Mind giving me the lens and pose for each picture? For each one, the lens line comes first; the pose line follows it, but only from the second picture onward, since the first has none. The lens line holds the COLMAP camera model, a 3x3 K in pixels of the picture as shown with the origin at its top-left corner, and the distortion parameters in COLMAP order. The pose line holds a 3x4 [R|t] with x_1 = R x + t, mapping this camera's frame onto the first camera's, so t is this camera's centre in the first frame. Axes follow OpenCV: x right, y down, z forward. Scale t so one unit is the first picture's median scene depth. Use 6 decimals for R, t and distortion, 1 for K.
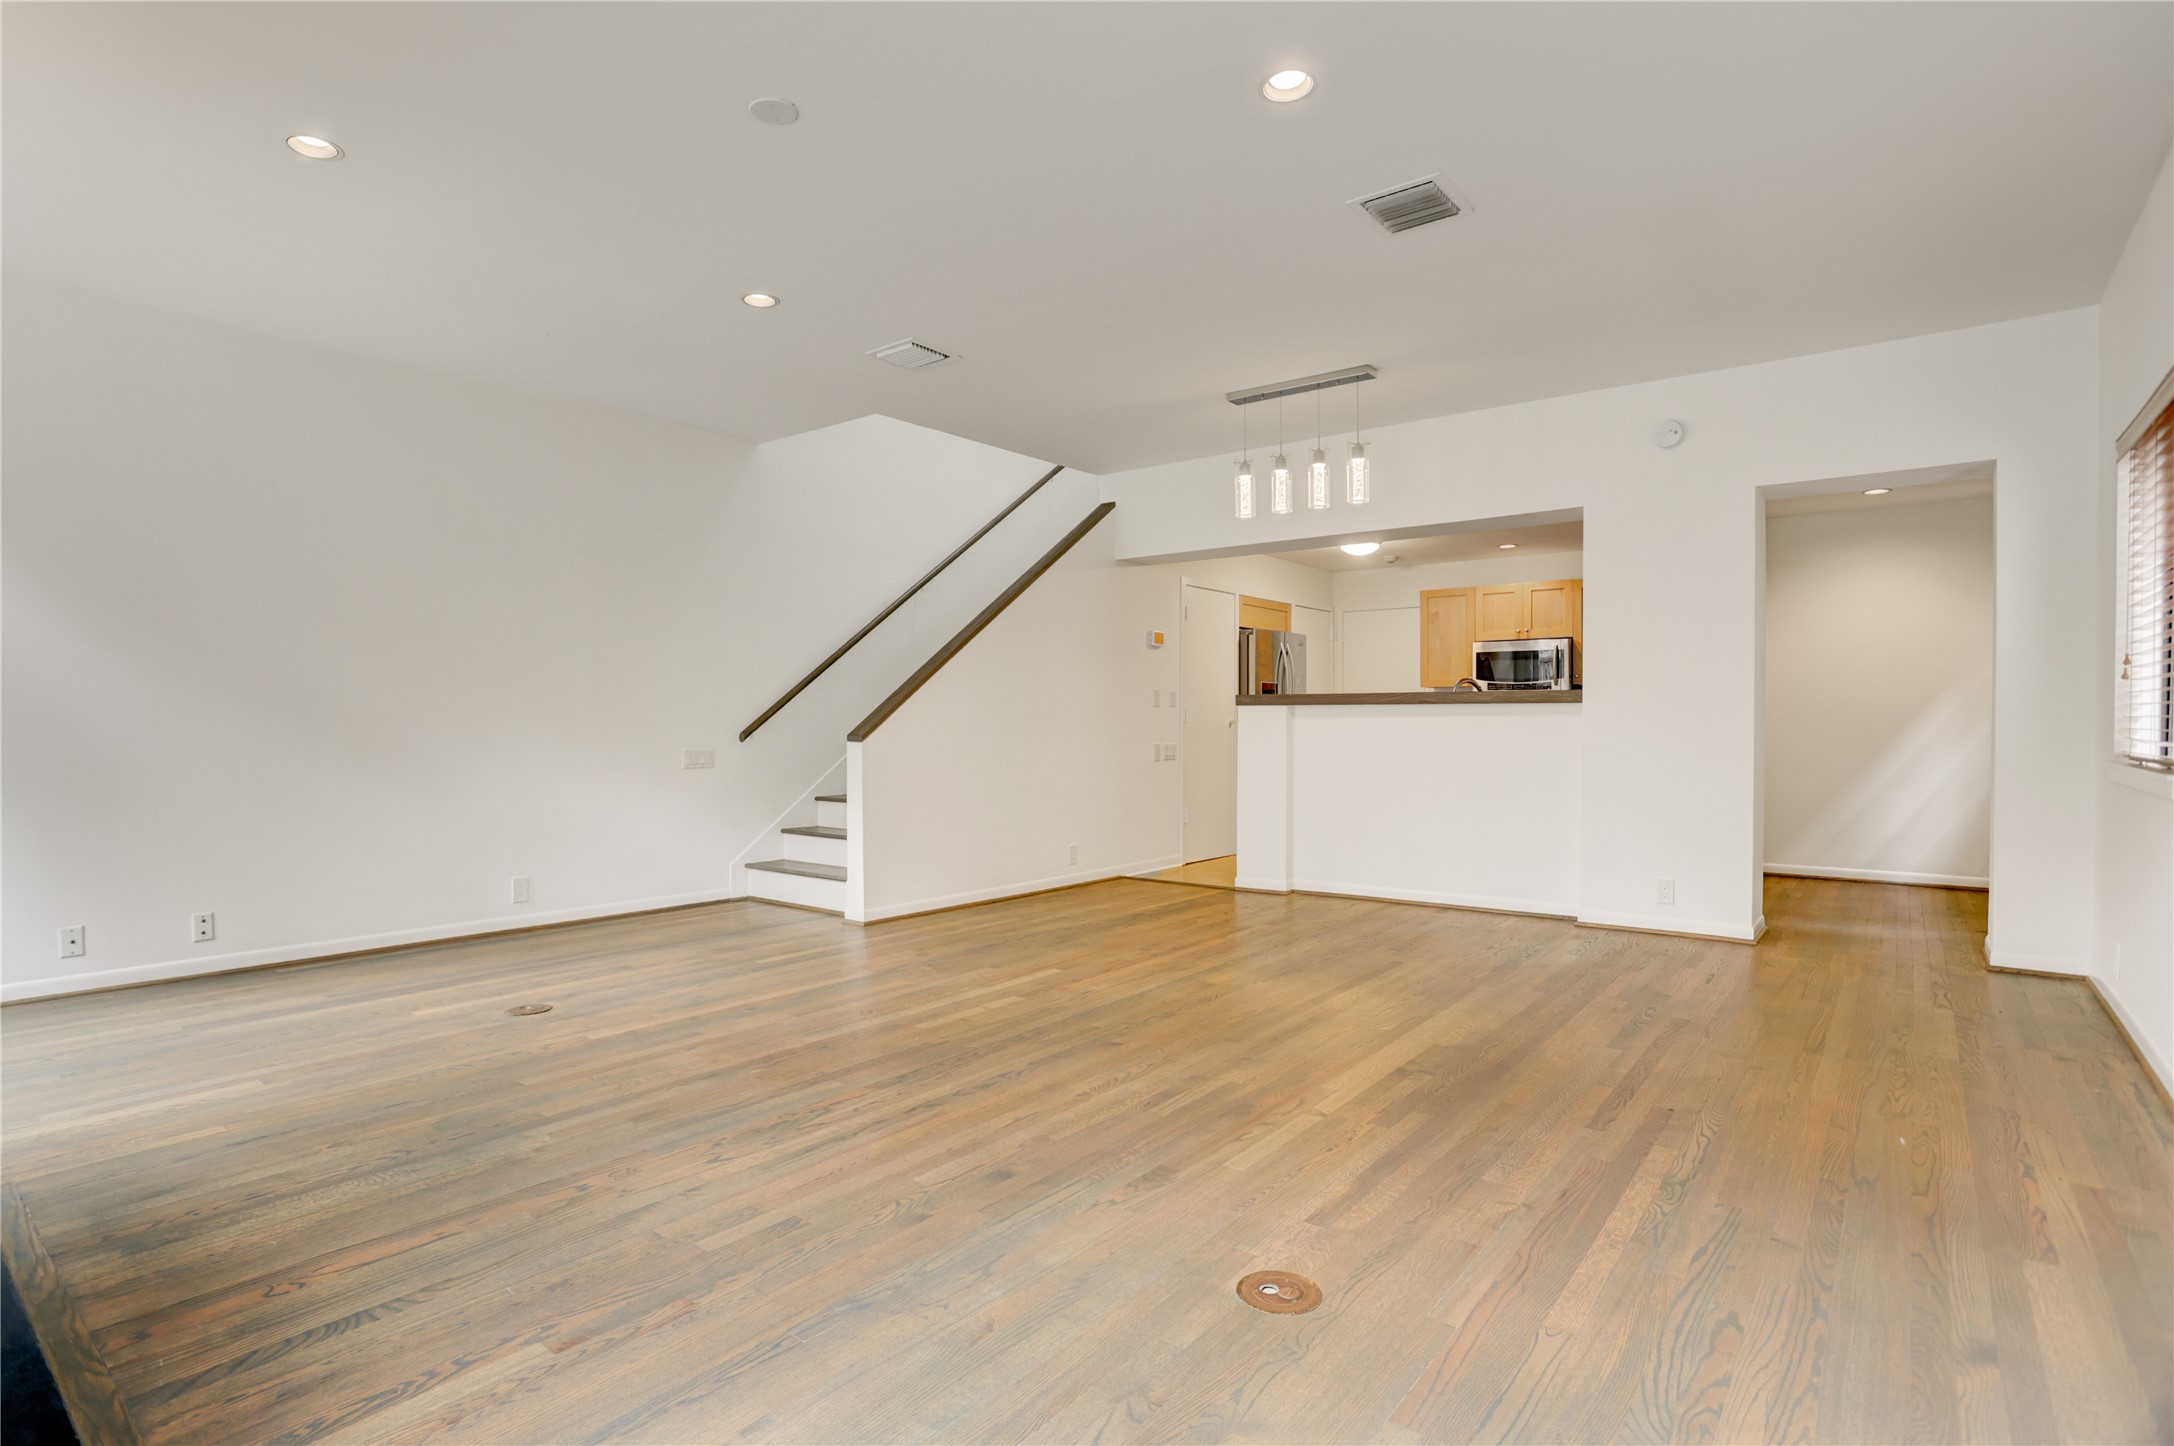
lens RADIAL K [[1091.7, 0, 1084.2], [0, 1091.7, 740.1], [0, 0, 1]] dist [-0.066249, 0.026447]
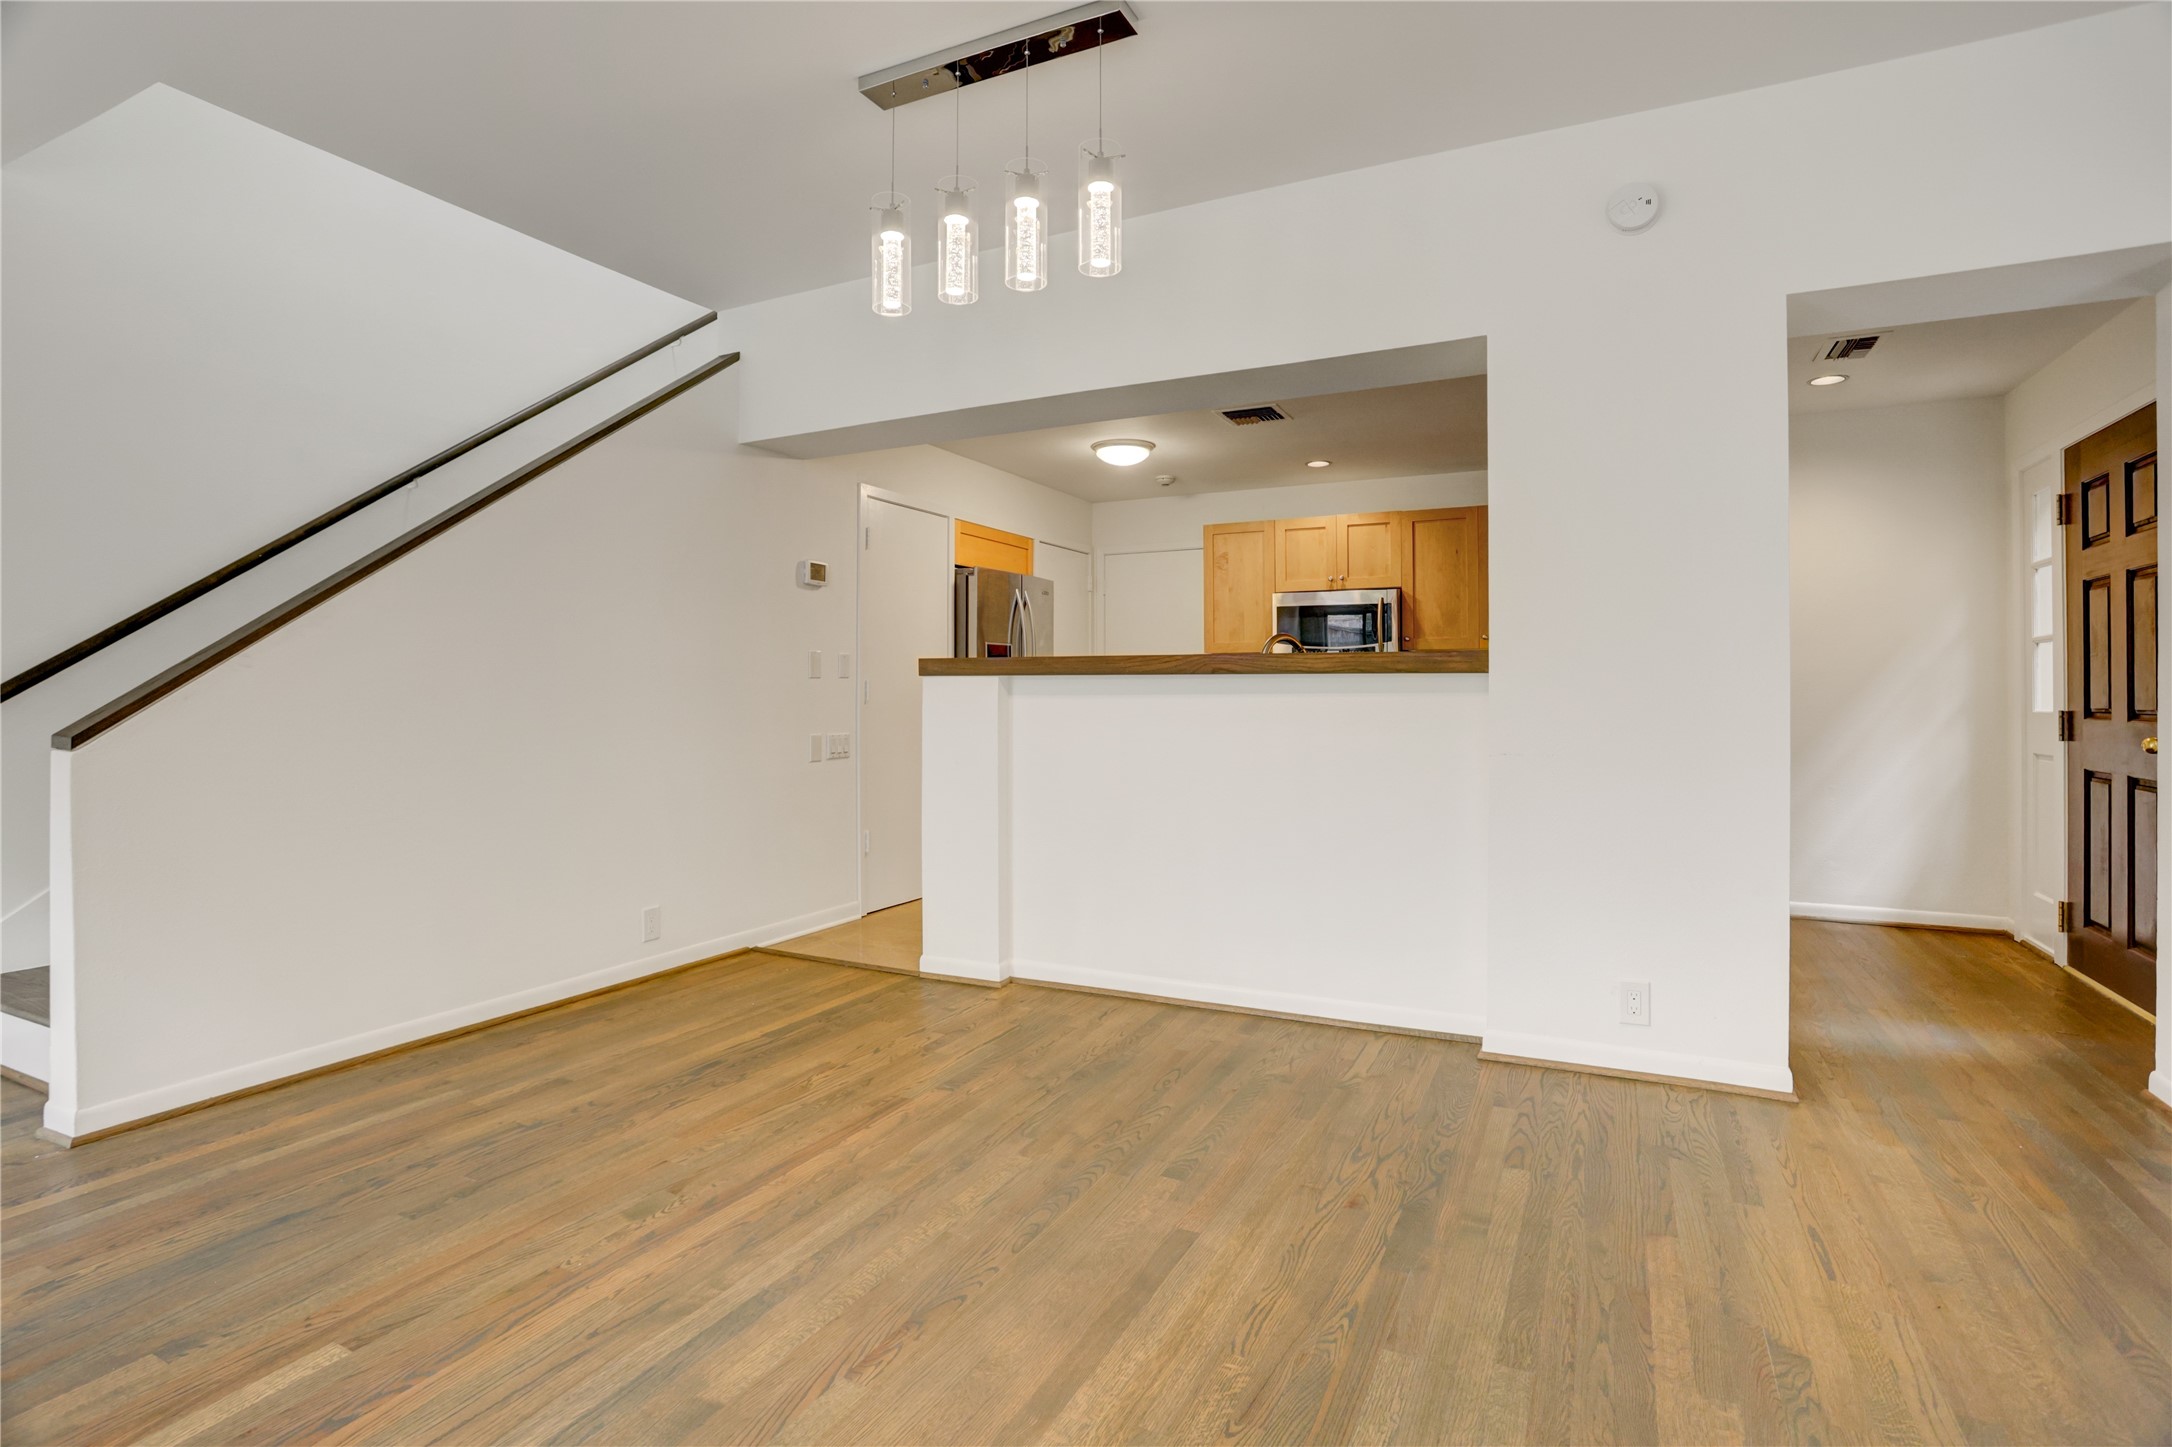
lens RADIAL K [[1090.7, 0, 1107.6], [0, 1090.7, 689.6], [0, 0, 1]] dist [-0.066249, 0.026447]
pose [[0.975655, 0.002039, 0.219303, 0.093165], [0.002482, 0.999790, -0.020338, -0.009791], [-0.219298, 0.020387, 0.975445, 0.327360]]
